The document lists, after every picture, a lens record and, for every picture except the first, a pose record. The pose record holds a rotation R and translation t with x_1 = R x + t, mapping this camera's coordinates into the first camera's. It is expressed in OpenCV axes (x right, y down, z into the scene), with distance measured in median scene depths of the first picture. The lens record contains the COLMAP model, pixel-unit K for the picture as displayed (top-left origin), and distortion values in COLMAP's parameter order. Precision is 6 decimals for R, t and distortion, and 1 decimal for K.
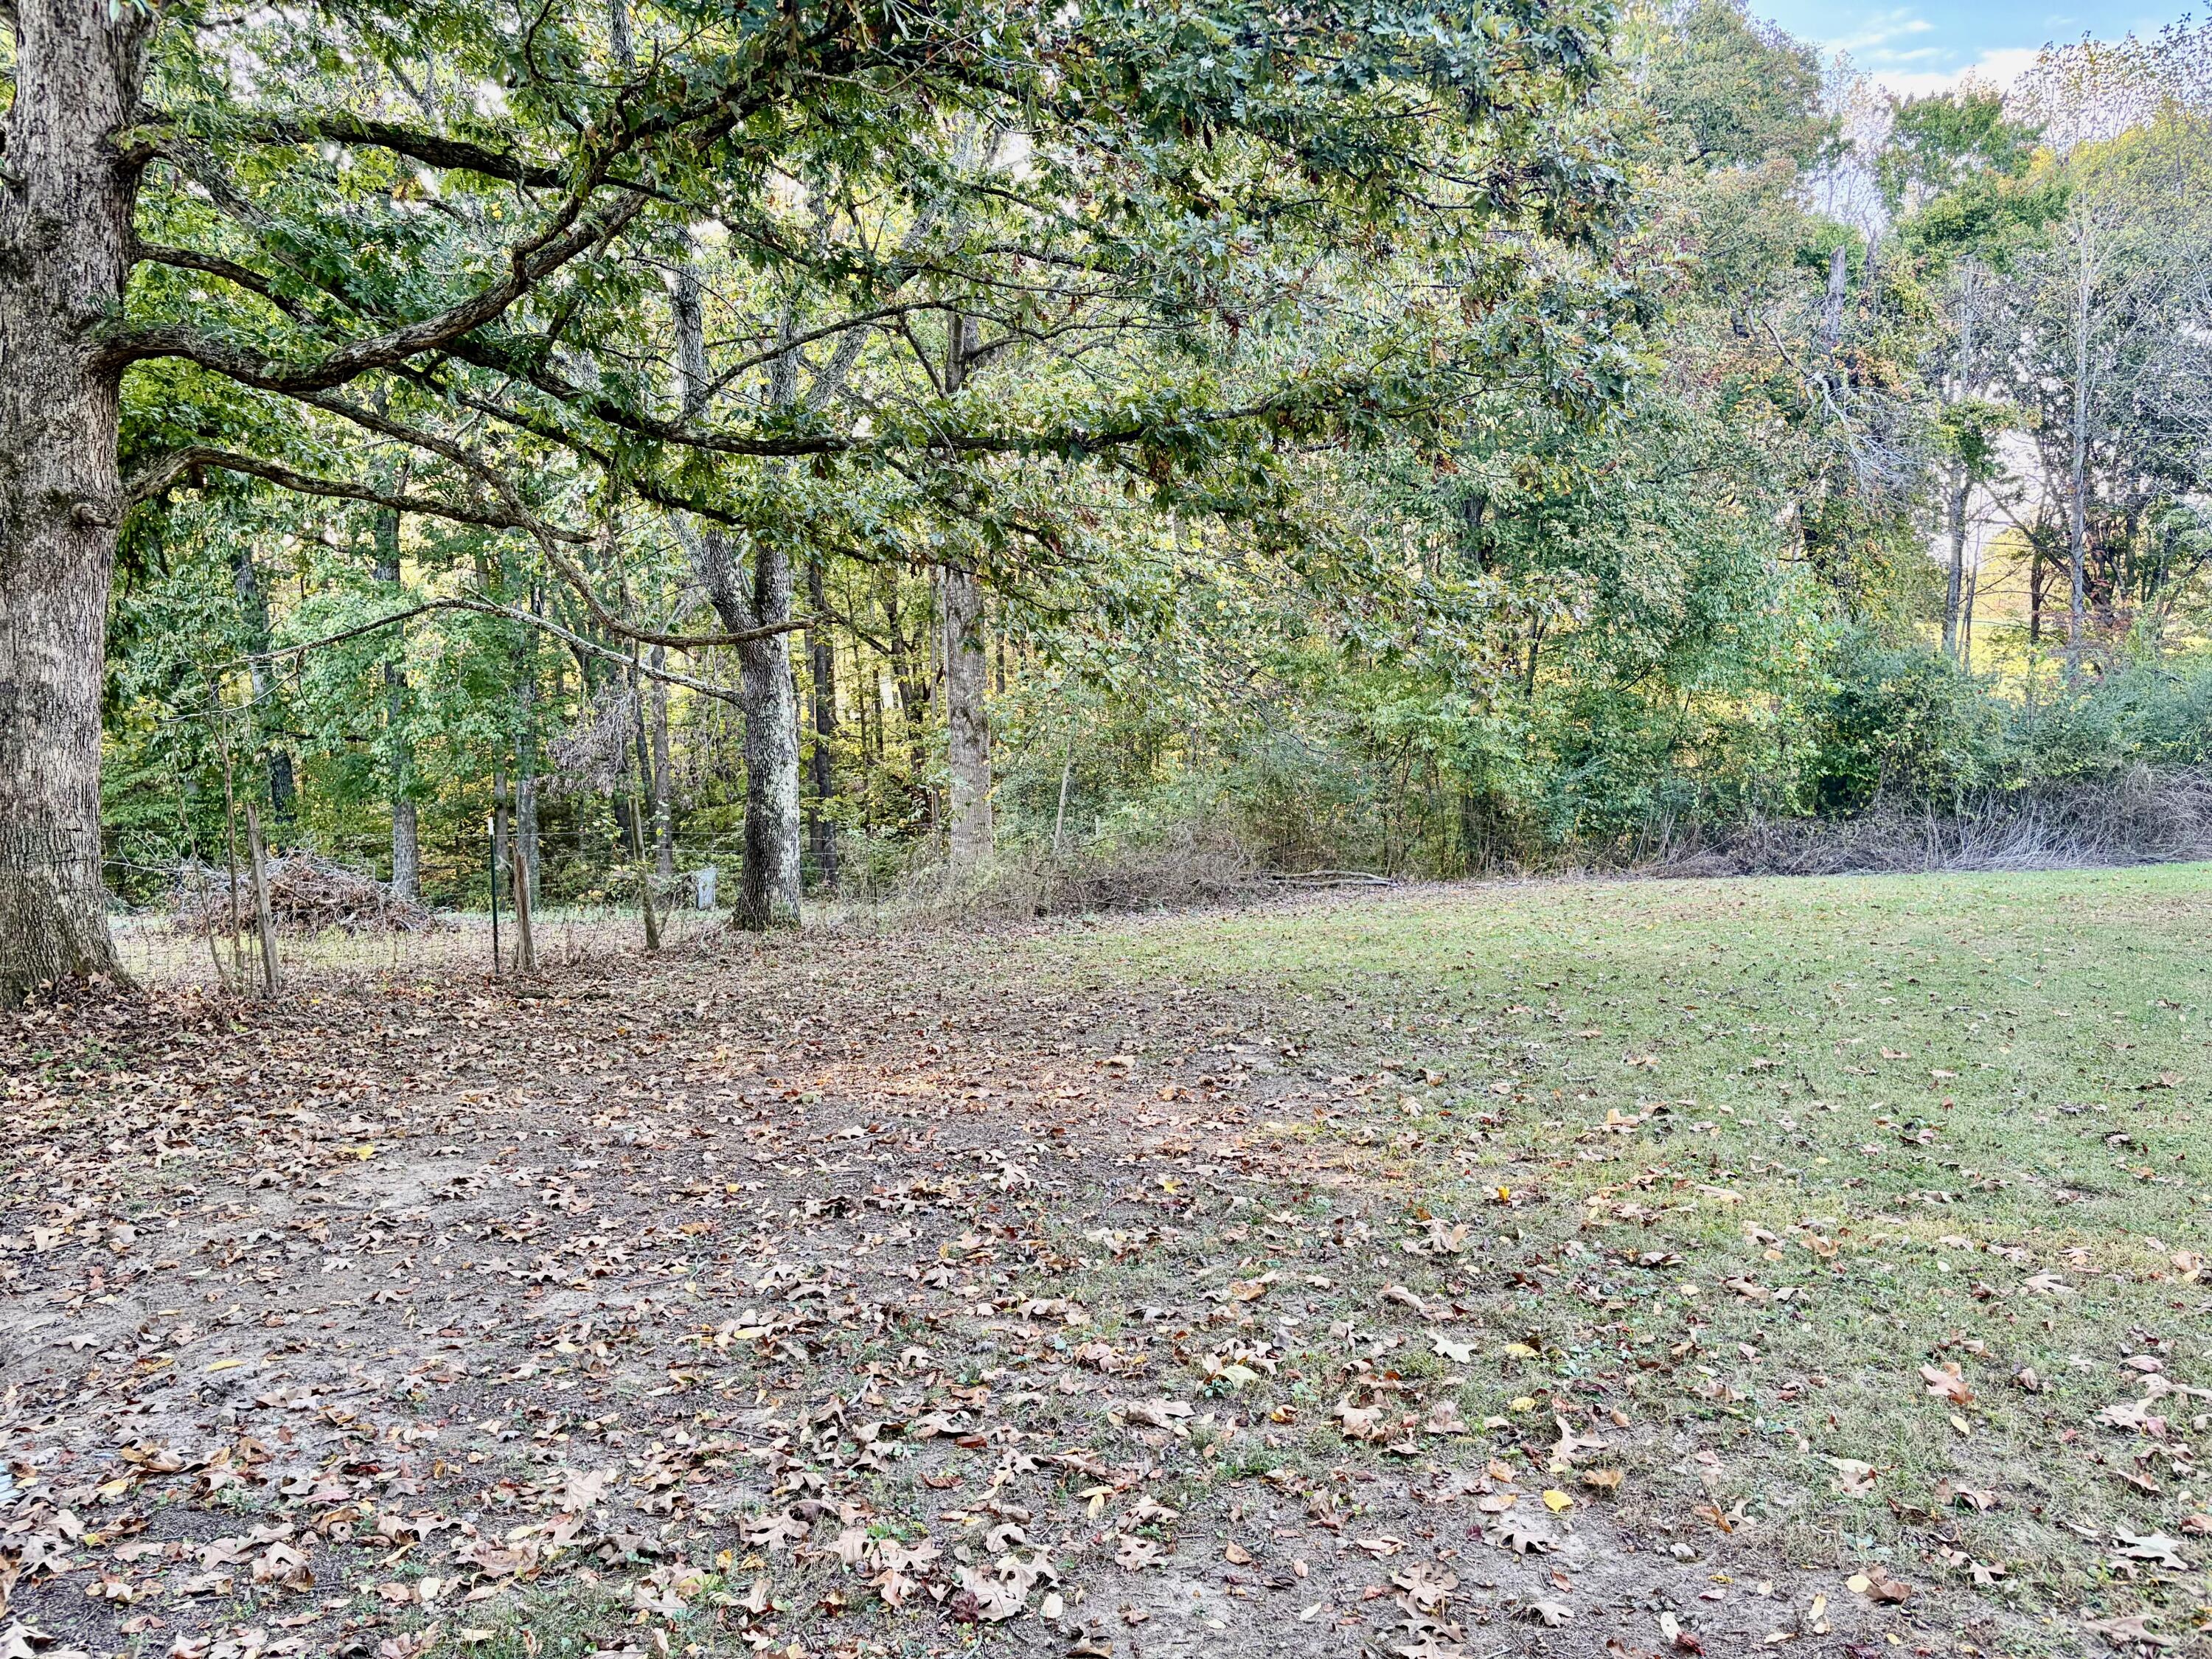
lens RADIAL K [[1689.5, 0, 1106.6], [0, 1689.5, 821.8], [0, 0, 1]] dist [0.053107, -0.062178]
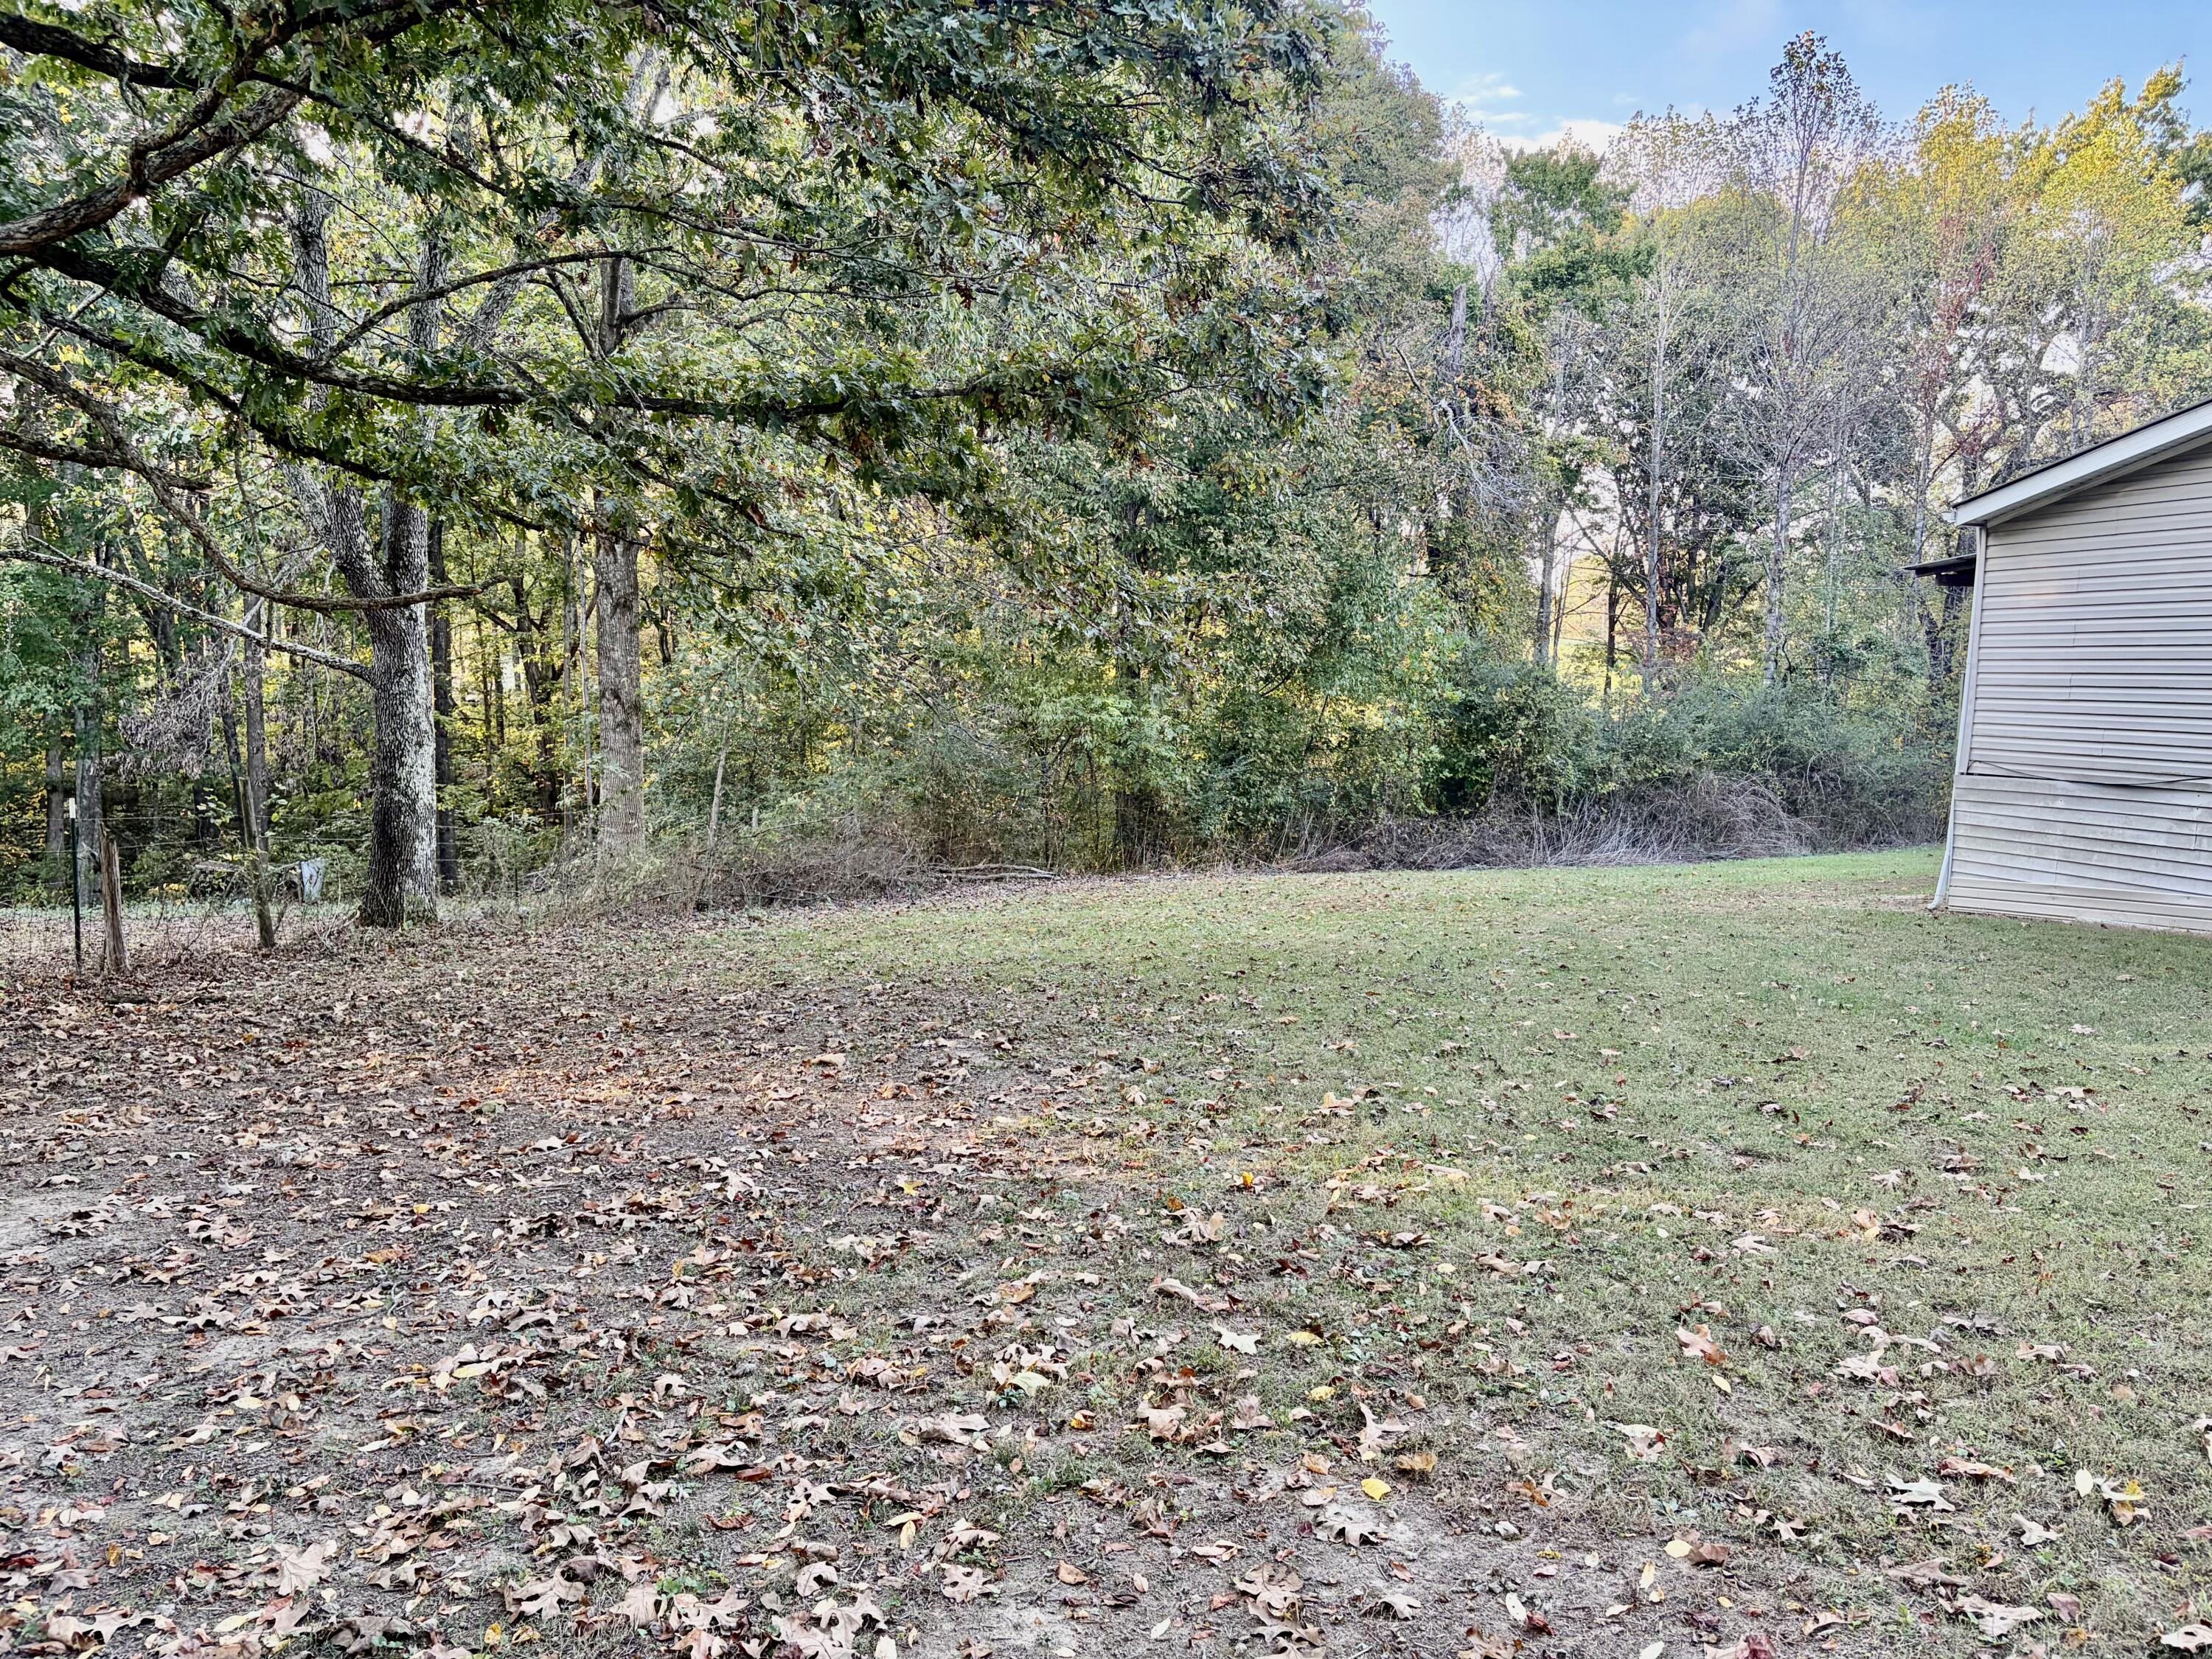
lens RADIAL K [[1646.1, 0, 1028.2], [0, 1646.1, 829.0], [0, 0, 1]] dist [0.041330, -0.044266]
pose [[0.973495, 0.009435, 0.228514, -0.114213], [-0.009980, 0.999949, 0.001230, 0.010915], [-0.228491, -0.003478, 0.973540, 0.078740]]
